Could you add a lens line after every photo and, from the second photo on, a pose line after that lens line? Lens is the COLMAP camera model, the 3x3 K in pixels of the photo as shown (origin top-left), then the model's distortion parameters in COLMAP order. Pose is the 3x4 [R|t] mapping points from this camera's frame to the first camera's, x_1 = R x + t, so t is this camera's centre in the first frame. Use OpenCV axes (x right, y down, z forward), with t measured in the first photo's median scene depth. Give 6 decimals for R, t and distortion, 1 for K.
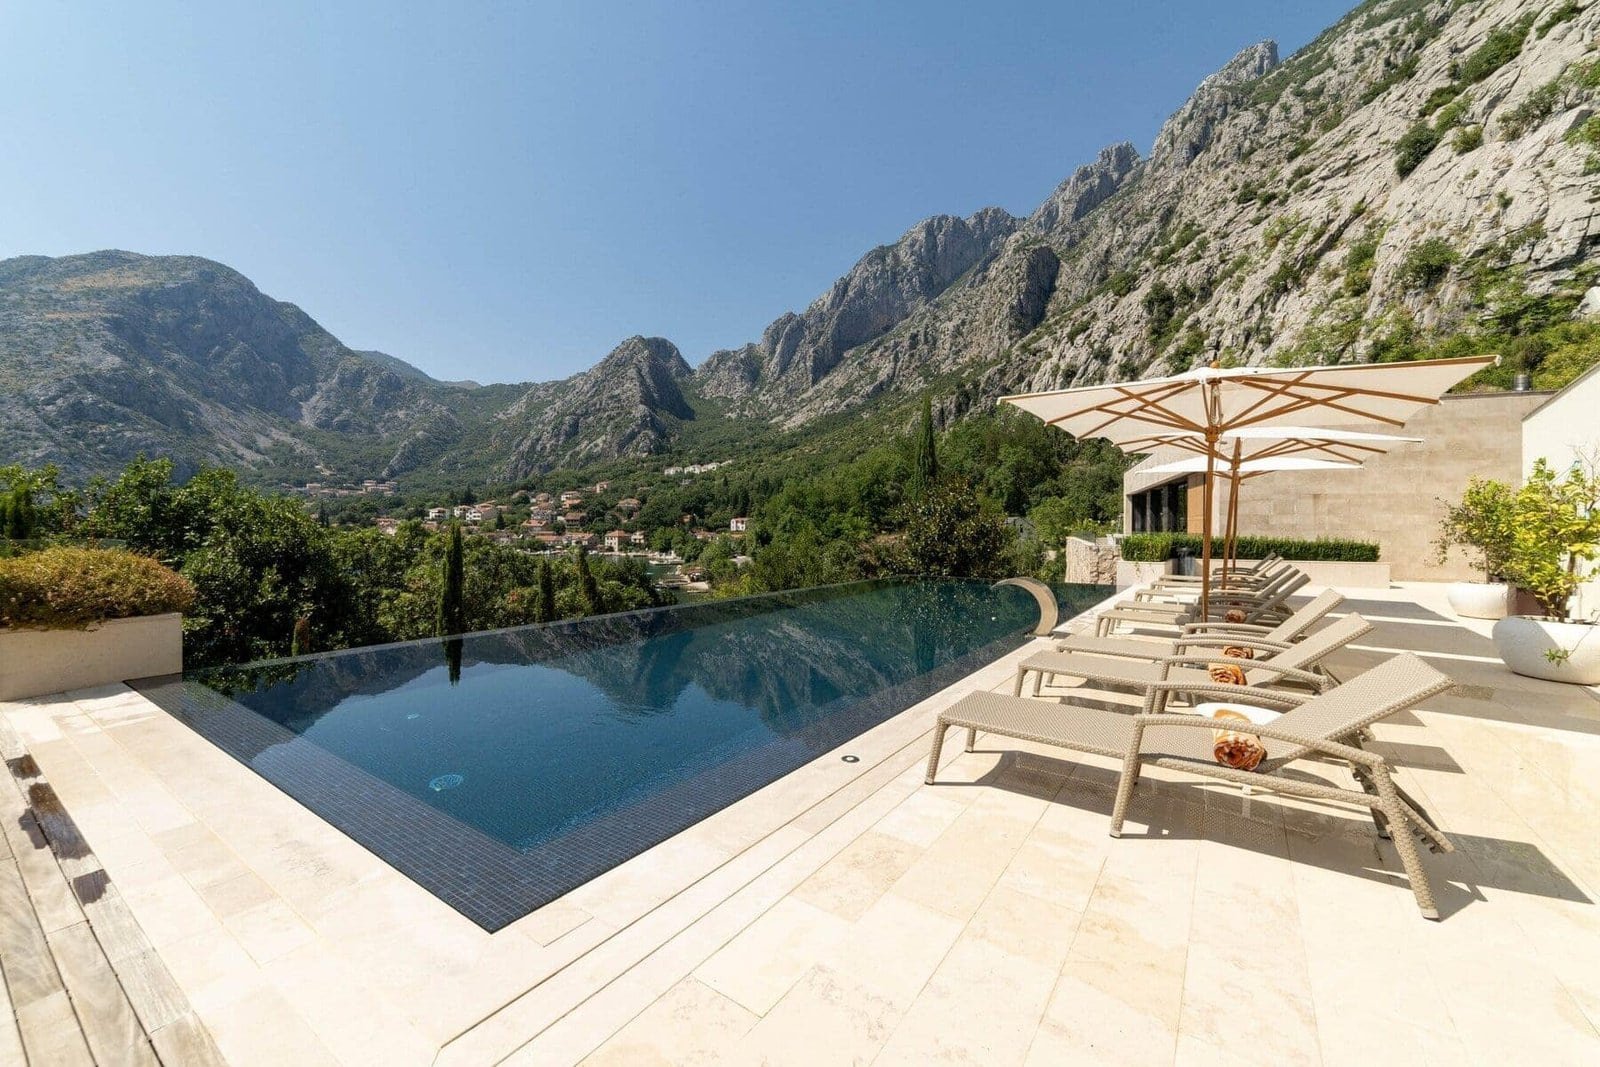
lens RADIAL K [[635.6, 0, 804.4], [0, 635.6, 524.1], [0, 0, 1]] dist [-0.009231, 0.005626]
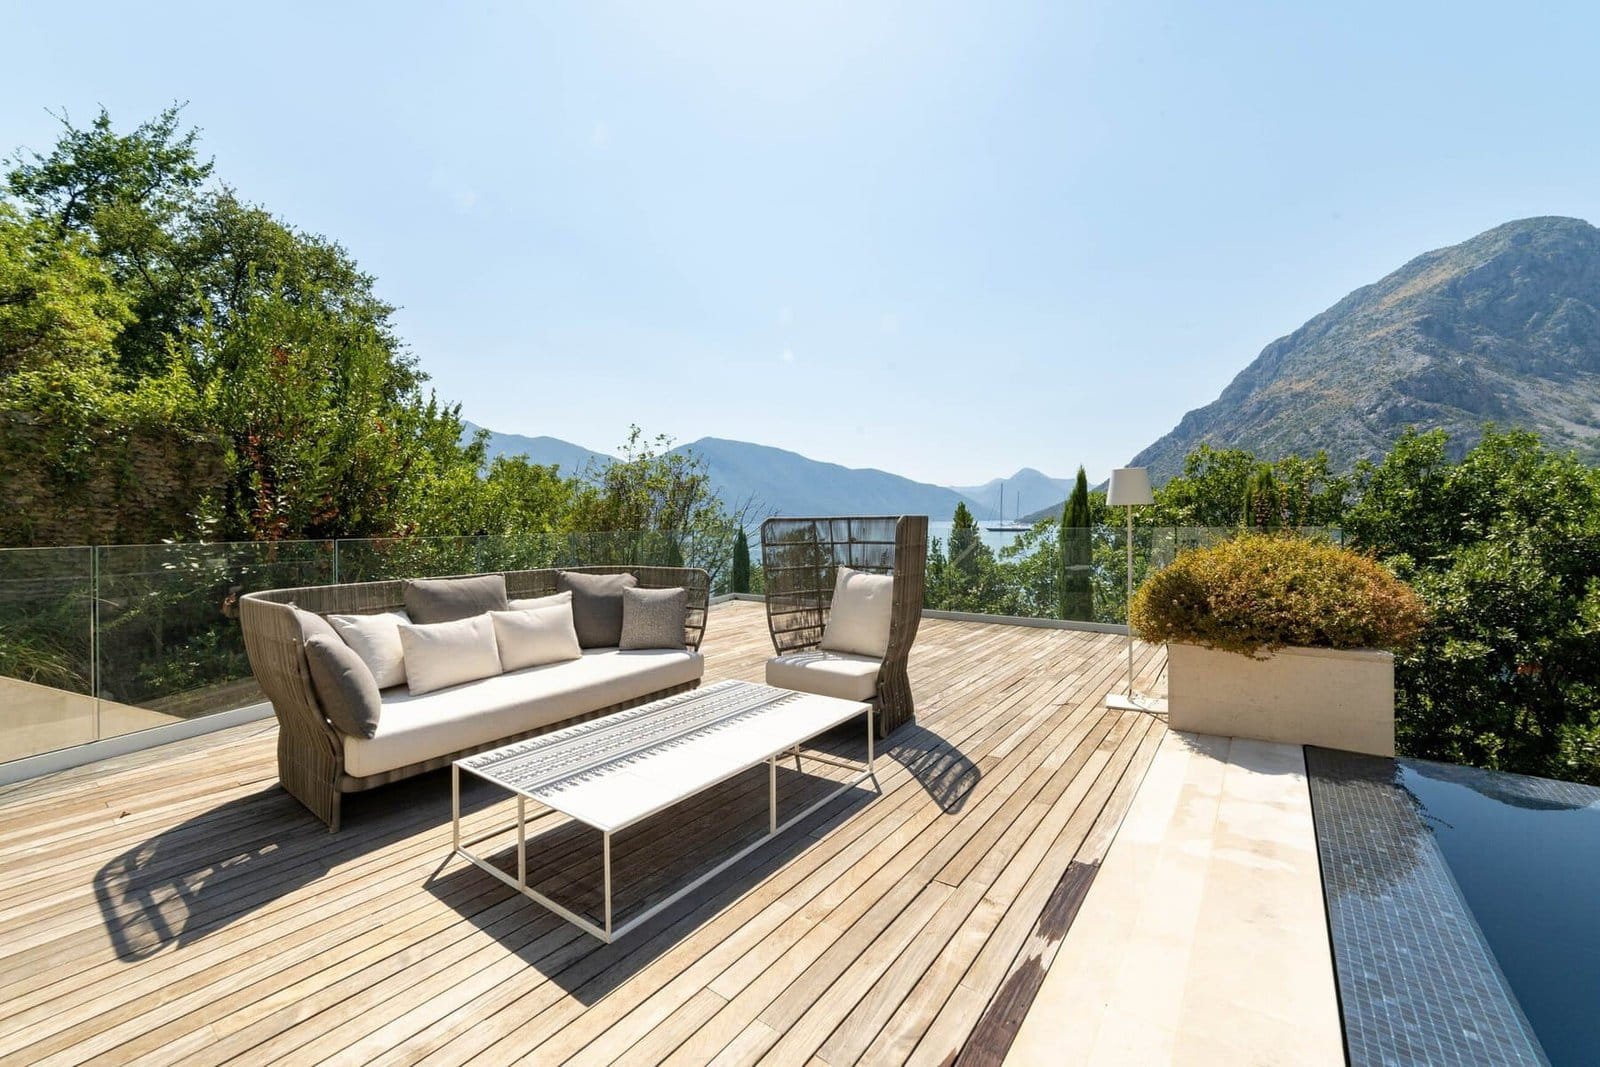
lens RADIAL K [[635.6, 0, 804.4], [0, 635.6, 524.1], [0, 0, 1]] dist [-0.009231, 0.005626]
pose [[-0.036663, -0.002771, -0.999324, -0.178324], [0.013206, 0.999907, -0.003257, 0.008125], [0.999240, -0.013317, -0.036623, 0.224052]]
